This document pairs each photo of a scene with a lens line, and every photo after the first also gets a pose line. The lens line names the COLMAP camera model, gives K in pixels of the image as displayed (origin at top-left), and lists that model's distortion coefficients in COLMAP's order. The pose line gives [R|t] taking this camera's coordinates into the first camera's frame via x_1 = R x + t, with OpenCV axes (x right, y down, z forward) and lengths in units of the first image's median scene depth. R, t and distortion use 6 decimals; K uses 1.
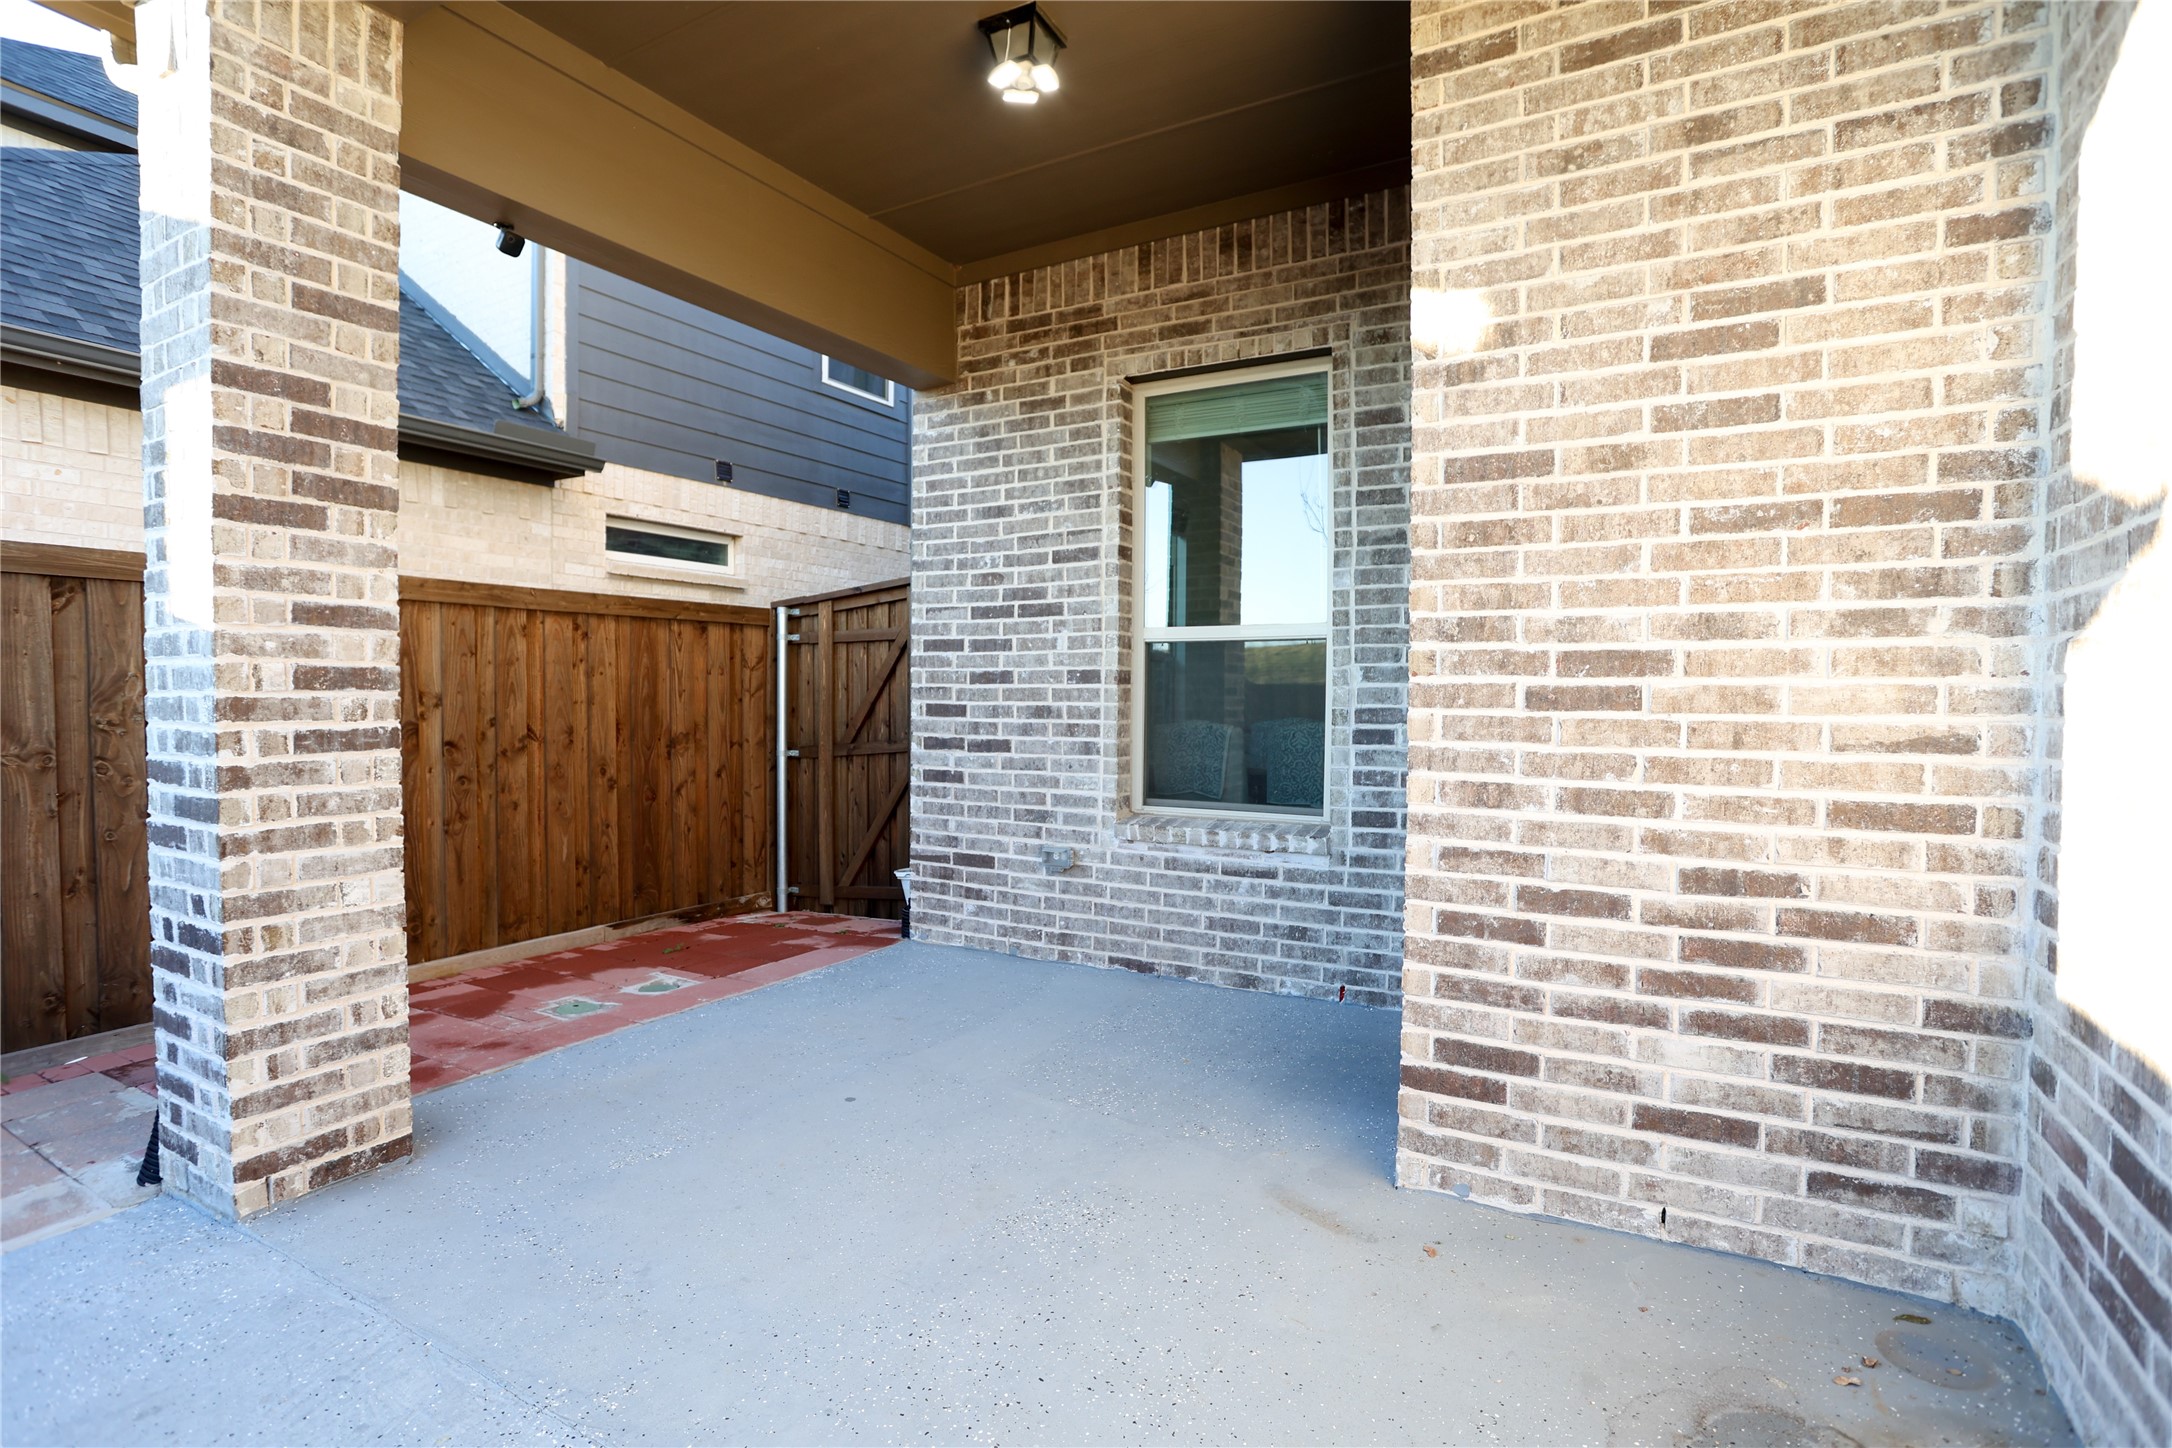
lens RADIAL K [[1106.7, 0, 1085.5], [0, 1106.7, 724.1], [0, 0, 1]] dist [-0.068060, 0.029081]
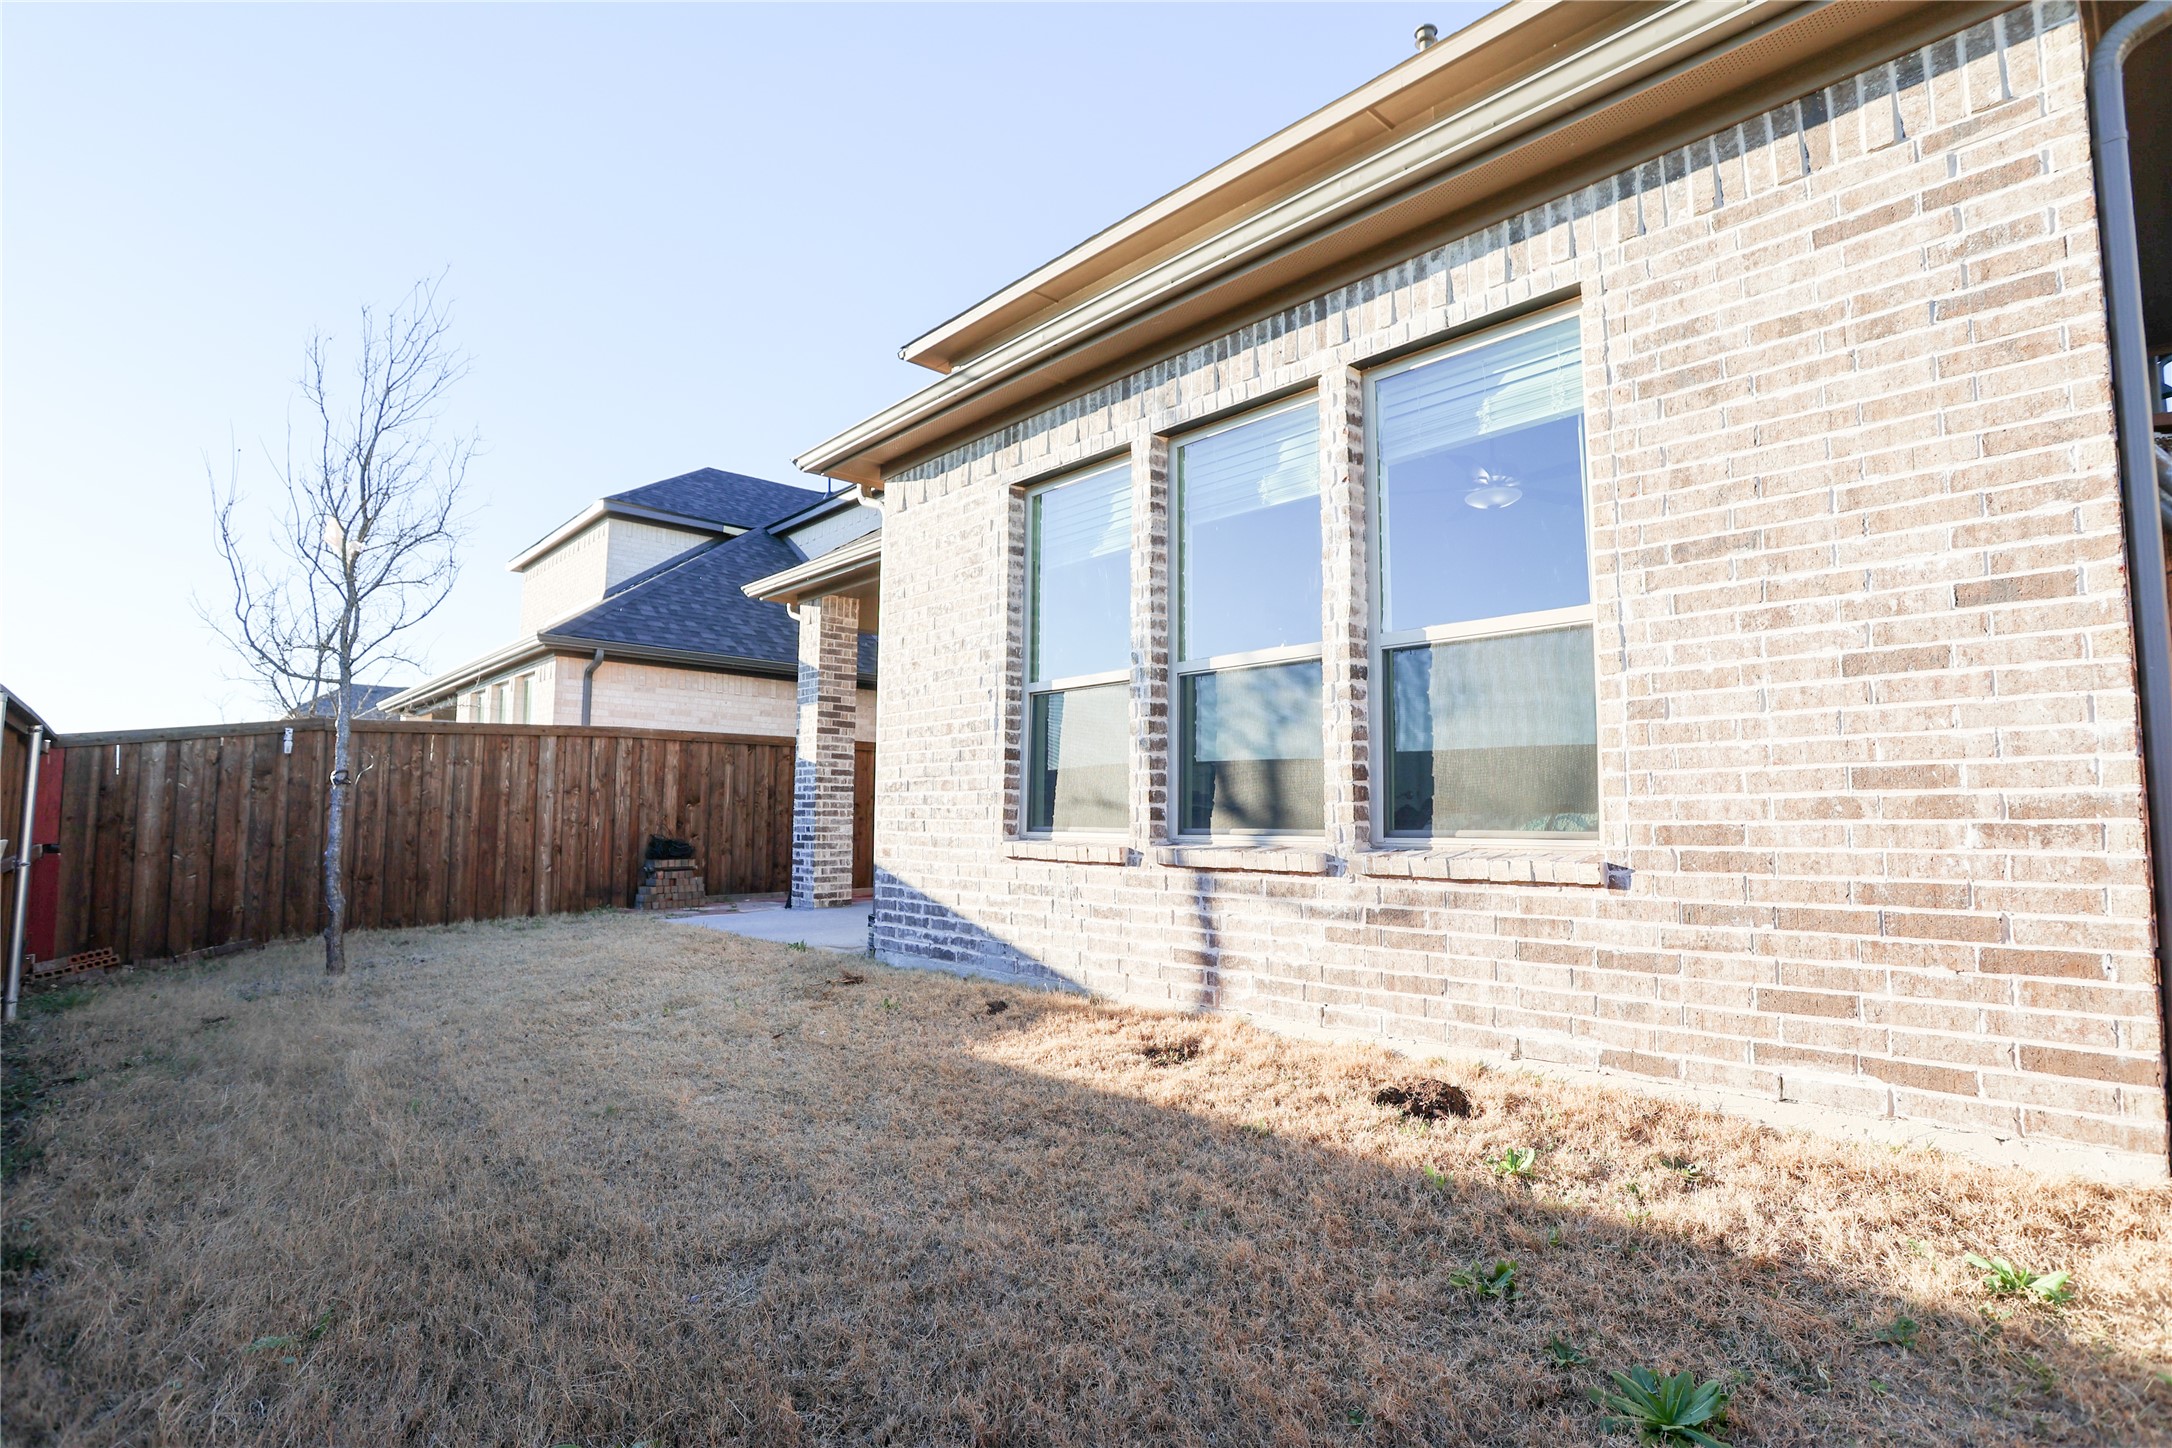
lens RADIAL K [[1106.7, 0, 1085.5], [0, 1106.7, 724.1], [0, 0, 1]] dist [-0.068060, 0.029081]
pose [[0.957264, -0.020489, -0.288490, 1.321151], [-0.012811, 0.993504, -0.113071, 0.226068], [0.288933, 0.111935, 0.950783, -2.586091]]
